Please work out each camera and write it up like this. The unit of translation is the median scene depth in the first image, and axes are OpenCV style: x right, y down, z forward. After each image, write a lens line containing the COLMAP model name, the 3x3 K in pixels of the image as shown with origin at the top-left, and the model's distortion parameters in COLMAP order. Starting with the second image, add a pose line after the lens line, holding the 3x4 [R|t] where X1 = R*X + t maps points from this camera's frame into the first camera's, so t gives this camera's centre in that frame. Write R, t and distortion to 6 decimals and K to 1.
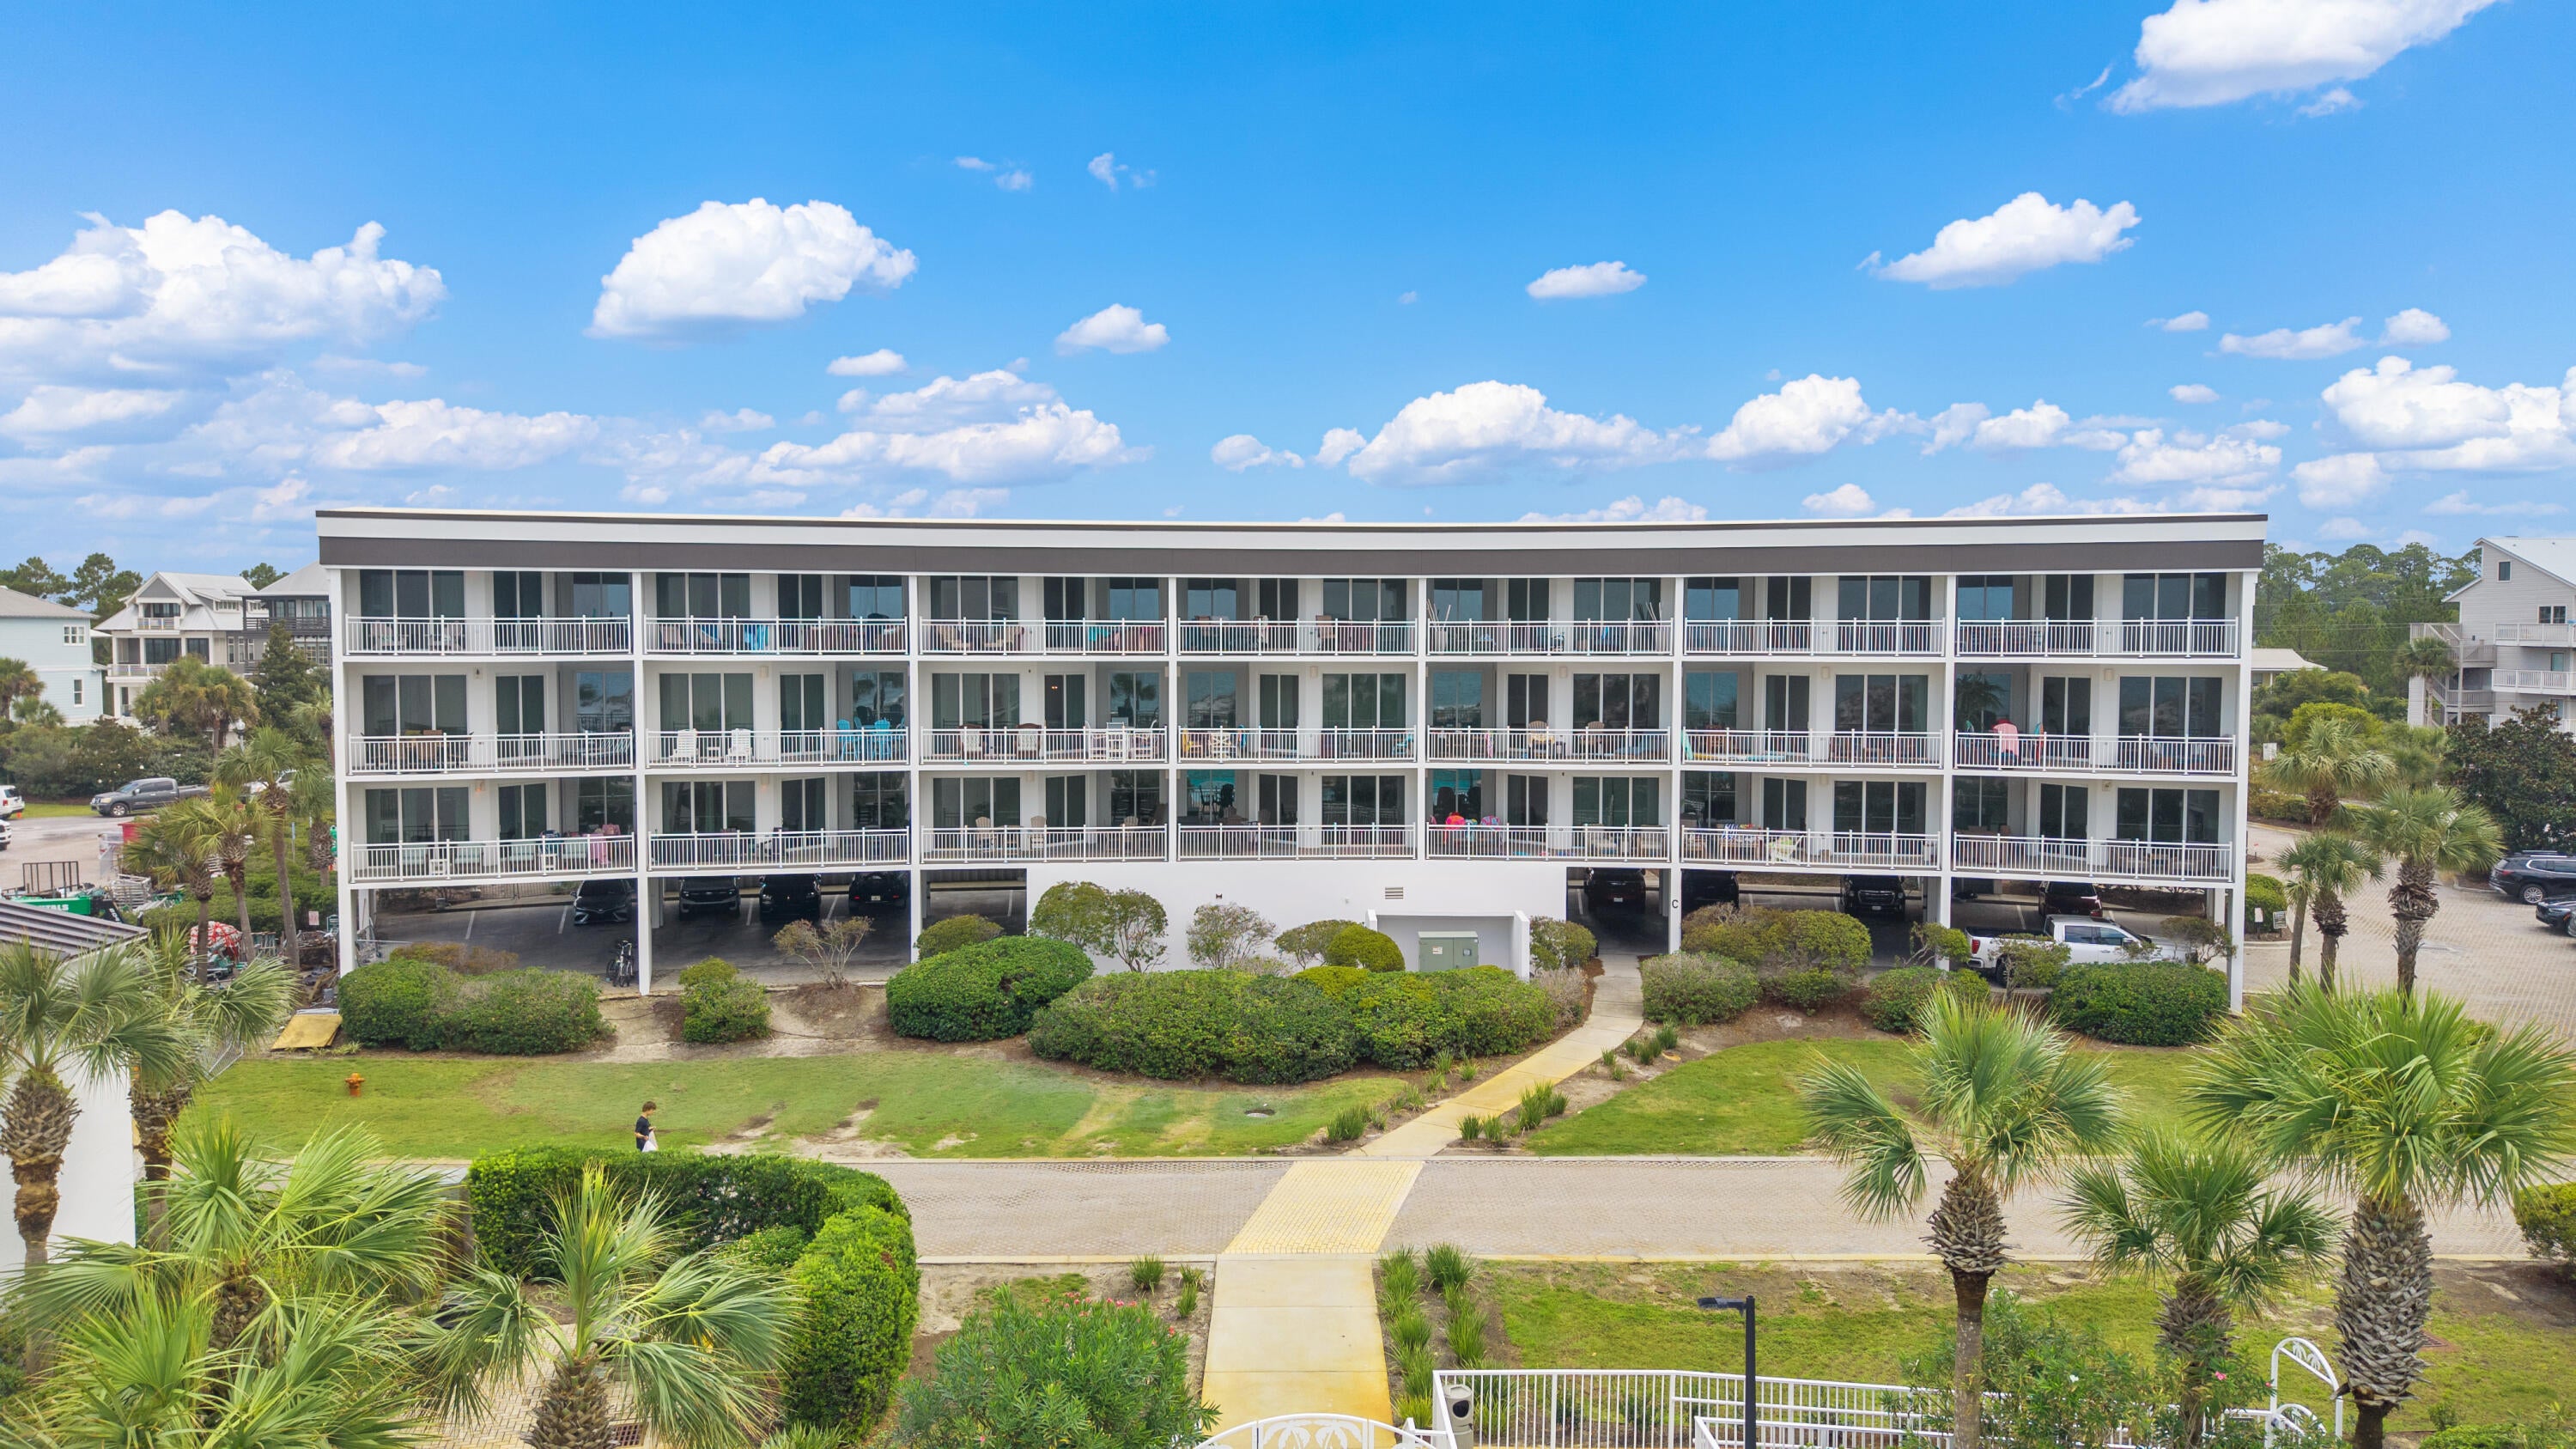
lens RADIAL K [[1685.0, 0, 1338.5], [0, 1685.0, 725.4], [0, 0, 1]] dist [-0.000315, 0.000389]
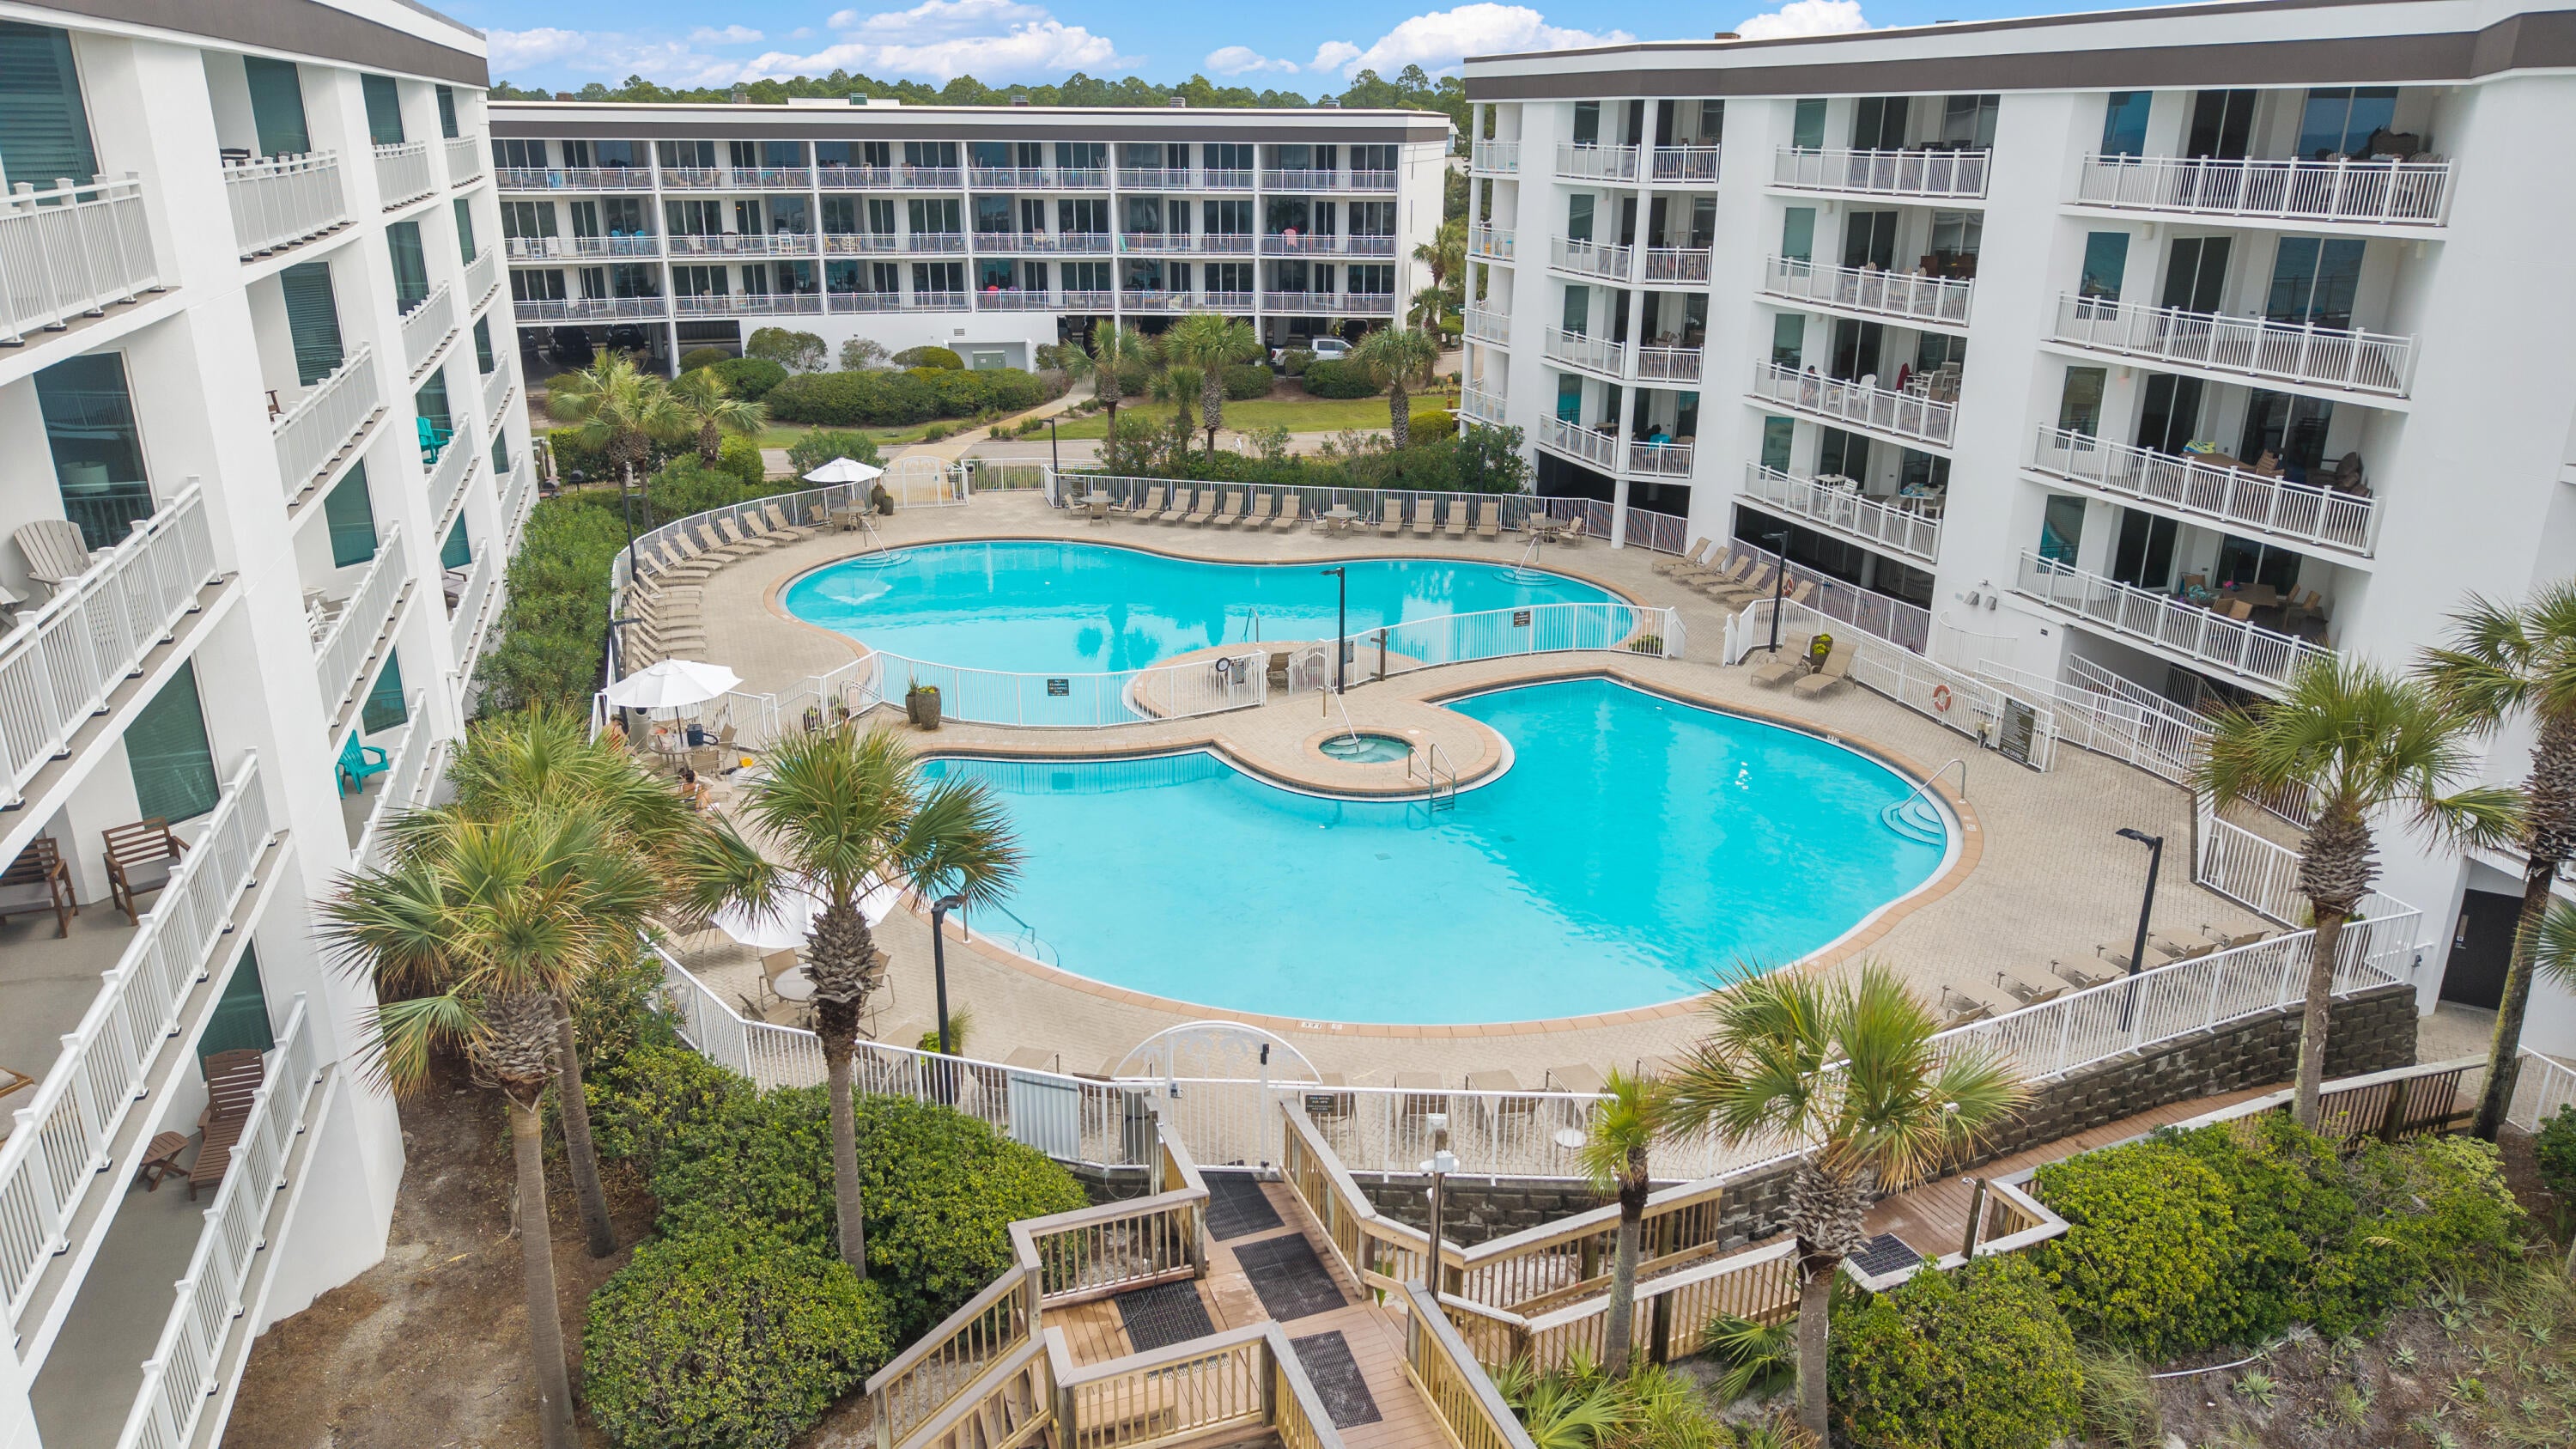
lens RADIAL K [[1685.0, 0, 1338.5], [0, 1685.0, 725.4], [0, 0, 1]] dist [-0.000315, 0.000389]
pose [[0.974924, -0.067213, 0.212144, 0.015156], [0.003240, 0.957484, 0.288469, -0.010360], [-0.222513, -0.280548, 0.933692, -0.692604]]
